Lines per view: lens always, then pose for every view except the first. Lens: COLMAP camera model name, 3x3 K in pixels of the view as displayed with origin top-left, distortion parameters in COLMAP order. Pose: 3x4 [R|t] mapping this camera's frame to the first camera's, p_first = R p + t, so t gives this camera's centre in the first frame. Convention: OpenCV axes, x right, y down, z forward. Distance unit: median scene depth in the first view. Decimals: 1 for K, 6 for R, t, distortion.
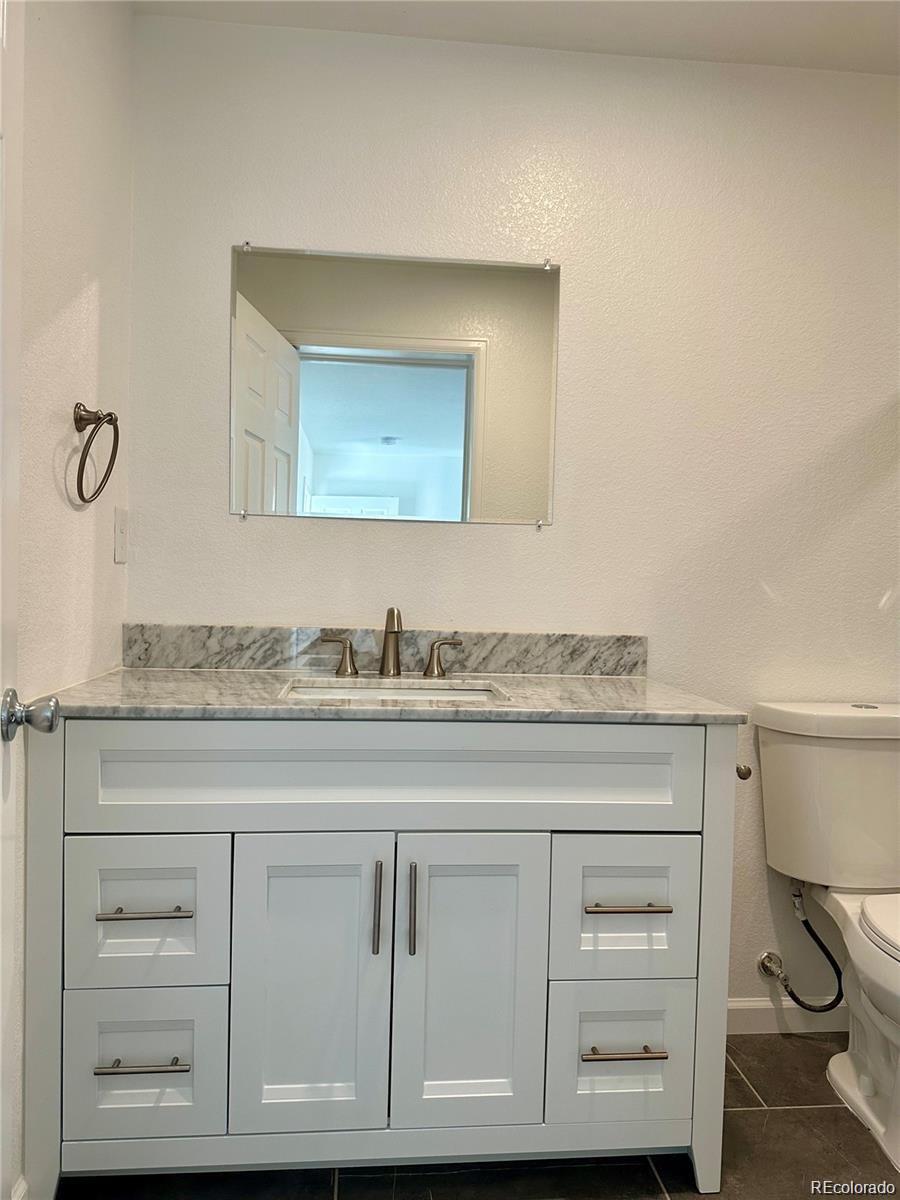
lens RADIAL K [[844.0, 0, 451.0], [0, 844.0, 599.4], [0, 0, 1]] dist [0.044756, -0.053629]
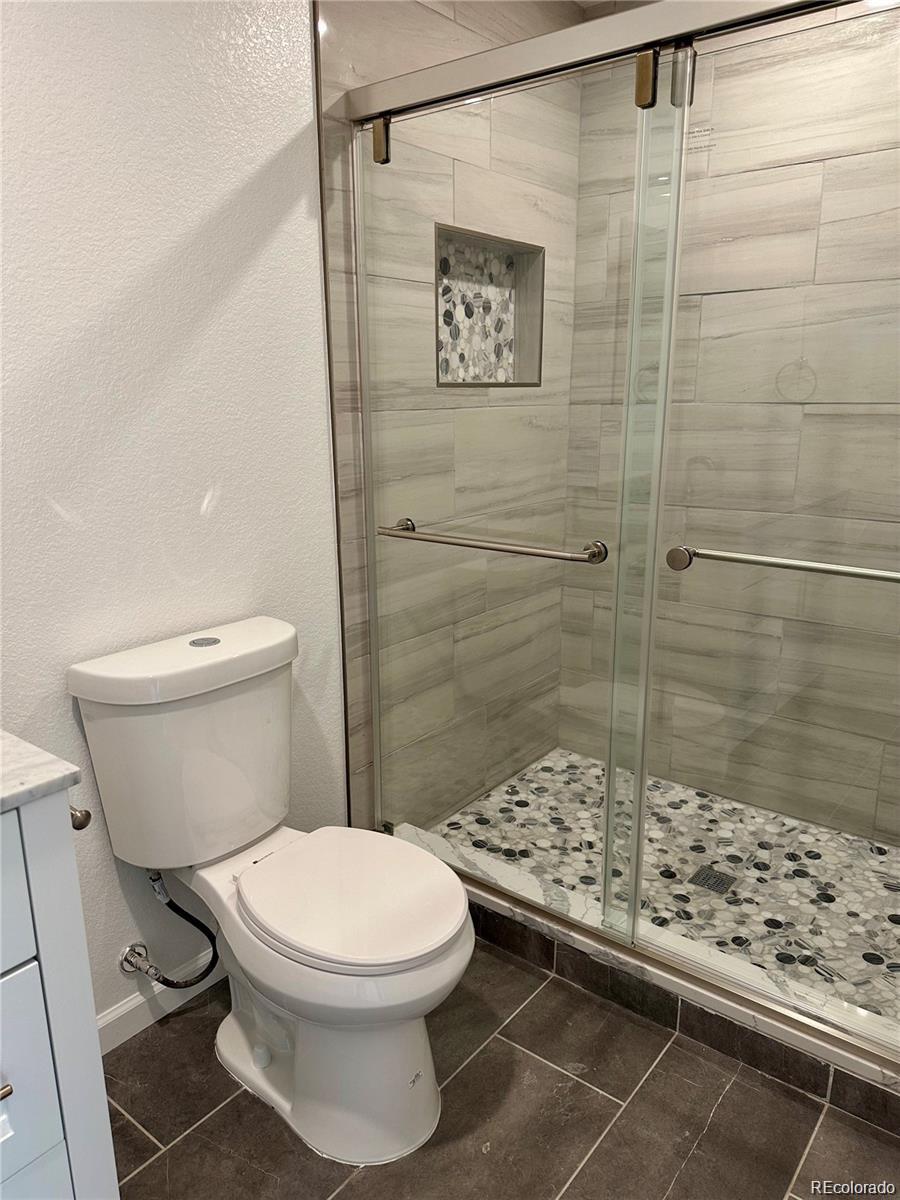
lens RADIAL K [[844.0, 0, 450.9], [0, 844.0, 600.8], [0, 0, 1]] dist [0.044756, -0.053629]
pose [[0.686472, -0.219758, 0.693154, 0.093612], [0.038715, 0.962933, 0.266947, -0.127213], [-0.726125, -0.156416, 0.669535, 0.292944]]
